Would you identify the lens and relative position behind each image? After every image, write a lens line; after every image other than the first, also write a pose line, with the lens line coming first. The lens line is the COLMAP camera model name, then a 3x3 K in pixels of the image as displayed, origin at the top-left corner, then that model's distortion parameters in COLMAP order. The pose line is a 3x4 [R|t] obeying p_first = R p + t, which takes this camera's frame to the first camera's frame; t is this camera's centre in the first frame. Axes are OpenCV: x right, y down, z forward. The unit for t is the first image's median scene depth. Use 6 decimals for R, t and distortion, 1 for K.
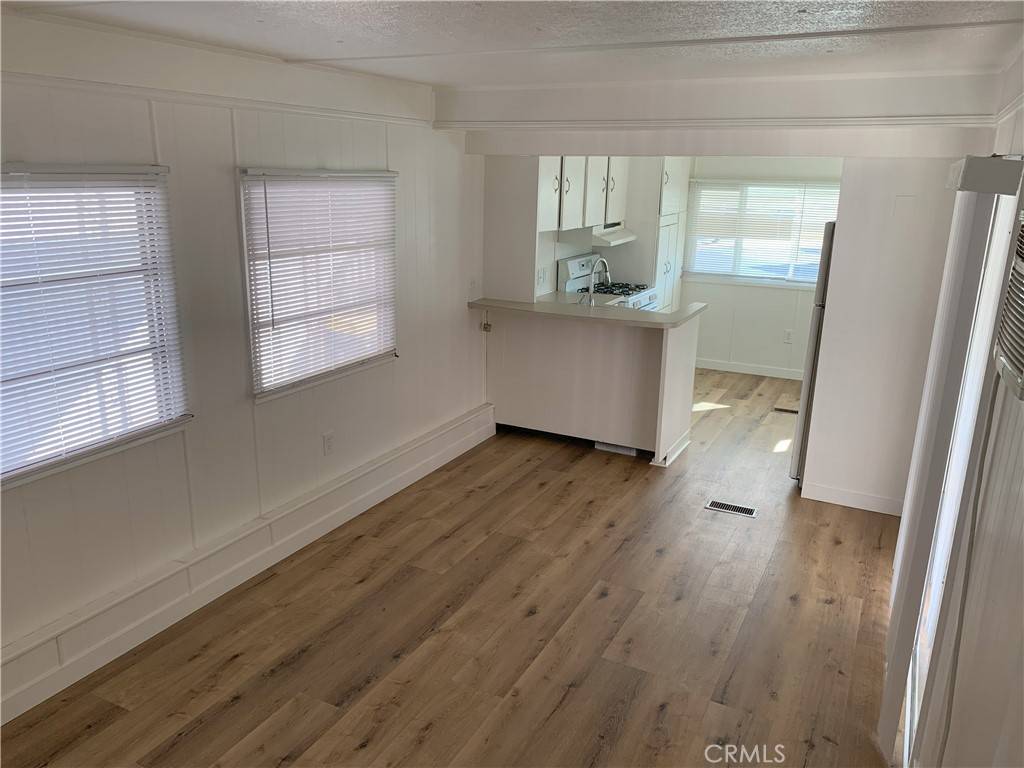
lens RADIAL K [[786.5, 0, 514.9], [0, 786.5, 381.1], [0, 0, 1]] dist [0.051603, -0.025908]
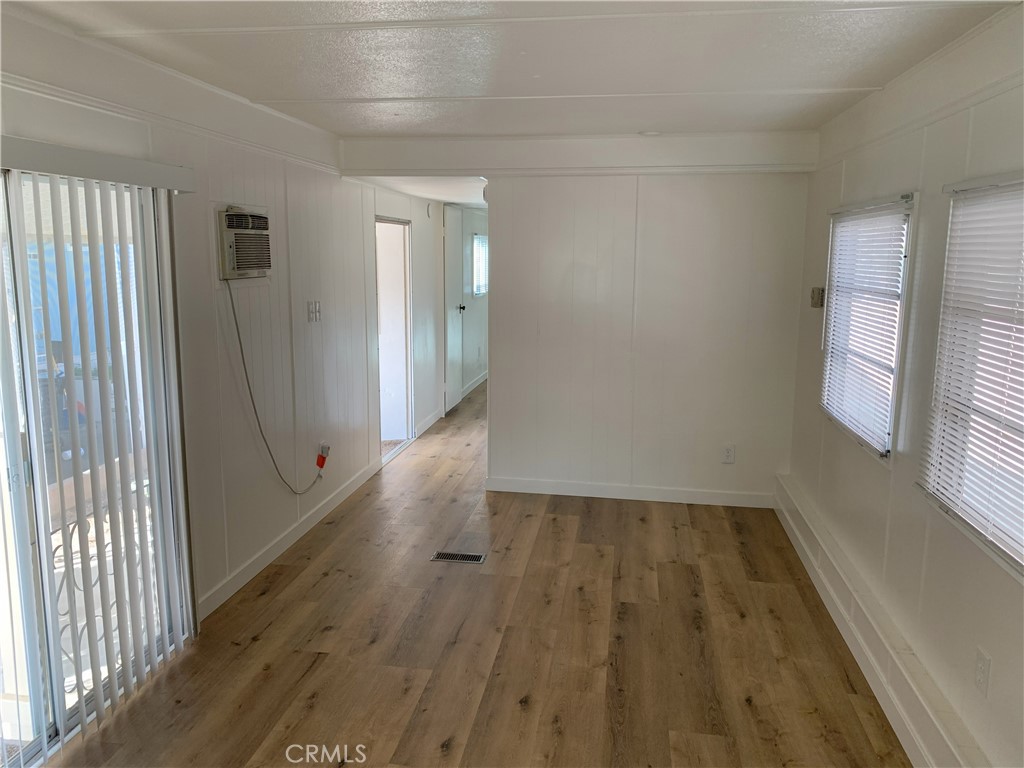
lens RADIAL K [[786.5, 0, 516.4], [0, 786.5, 377.8], [0, 0, 1]] dist [0.051603, -0.025908]
pose [[-0.947311, 0.023914, -0.319422, 0.305169], [-0.109868, 0.912456, 0.394149, -0.369060], [0.300885, 0.408476, -0.861752, 1.667443]]
